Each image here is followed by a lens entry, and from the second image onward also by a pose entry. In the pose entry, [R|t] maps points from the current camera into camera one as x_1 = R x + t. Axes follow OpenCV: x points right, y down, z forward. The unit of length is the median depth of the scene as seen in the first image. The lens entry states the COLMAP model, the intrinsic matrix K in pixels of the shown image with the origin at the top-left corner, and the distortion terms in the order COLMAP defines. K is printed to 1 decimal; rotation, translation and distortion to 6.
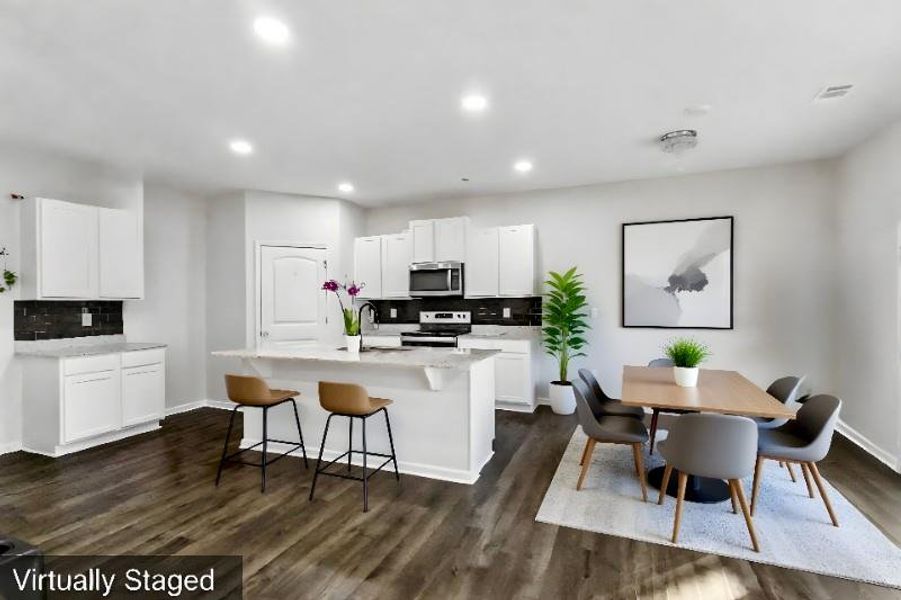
lens RADIAL K [[431.8, 0, 447.3], [0, 431.8, 305.6], [0, 0, 1]] dist [-0.000006, 0.000097]
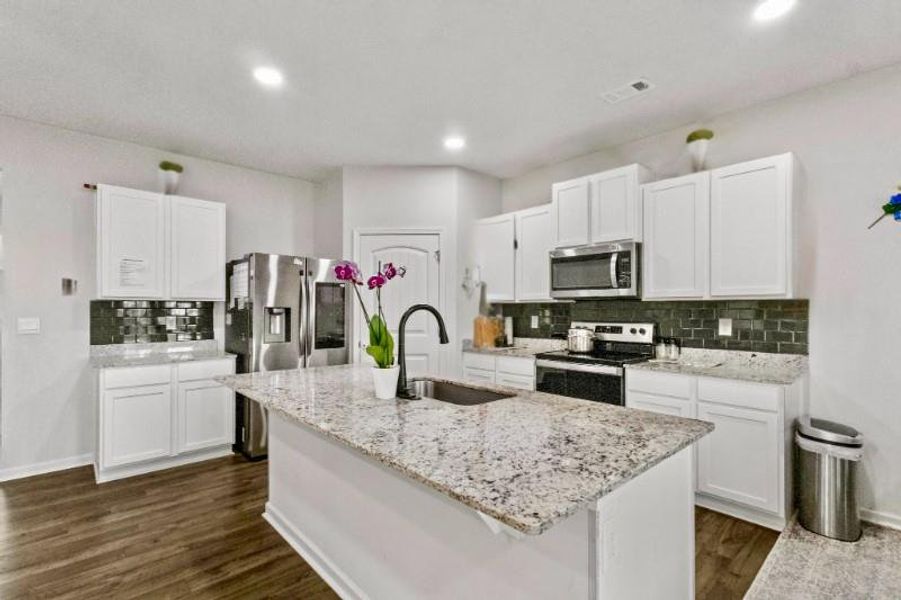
lens RADIAL K [[420.4, 0, 447.7], [0, 420.4, 305.1], [0, 0, 1]] dist [-0.000528, 0.000483]
pose [[0.901274, 0.007164, -0.433191, 0.049983], [-0.013674, 0.999836, -0.011914, -0.001083], [0.433035, 0.016662, 0.901223, 0.364129]]
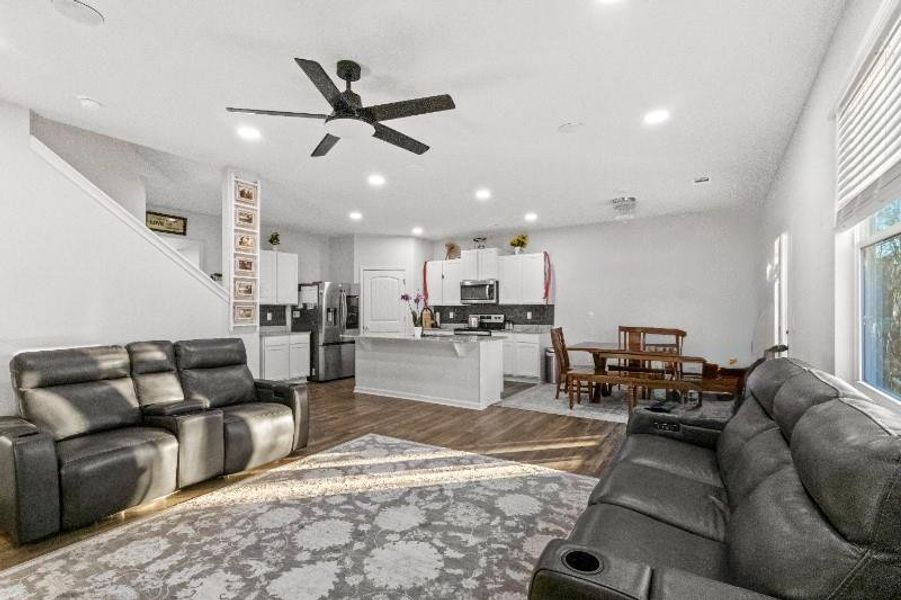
lens RADIAL K [[420.4, 0, 447.7], [0, 420.4, 305.1], [0, 0, 1]] dist [-0.000528, 0.000483]
pose [[0.983333, 0.006116, -0.181708, 0.126347], [-0.008656, 0.999876, -0.013190, 0.003089], [0.181605, 0.014543, 0.983264, -0.392384]]
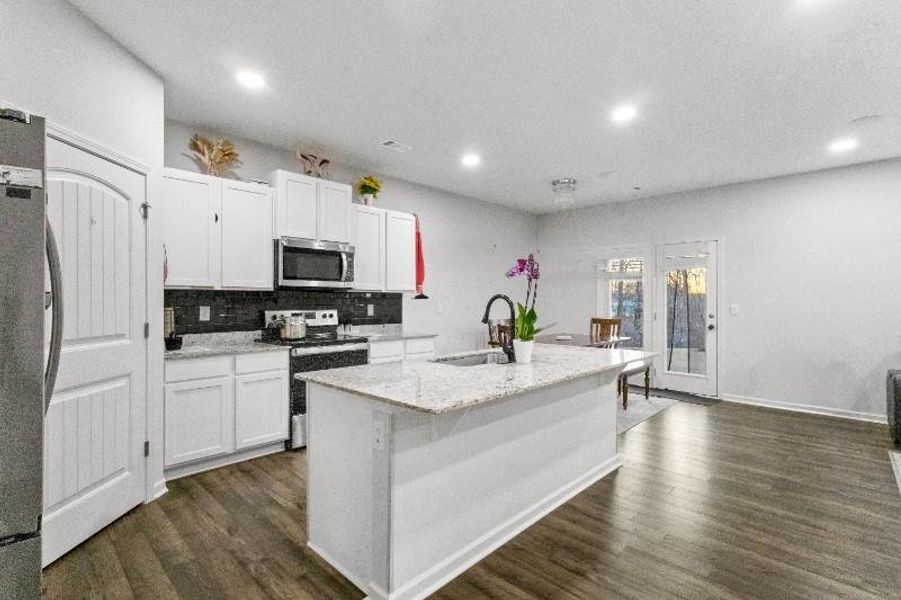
lens RADIAL K [[431.8, 0, 447.3], [0, 431.8, 305.6], [0, 0, 1]] dist [-0.000006, 0.000097]
pose [[0.385151, -0.001245, 0.922853, -0.603417], [0.000883, 0.999999, 0.000980, 0.006573], [-0.922853, 0.000437, 0.385152, 0.541329]]
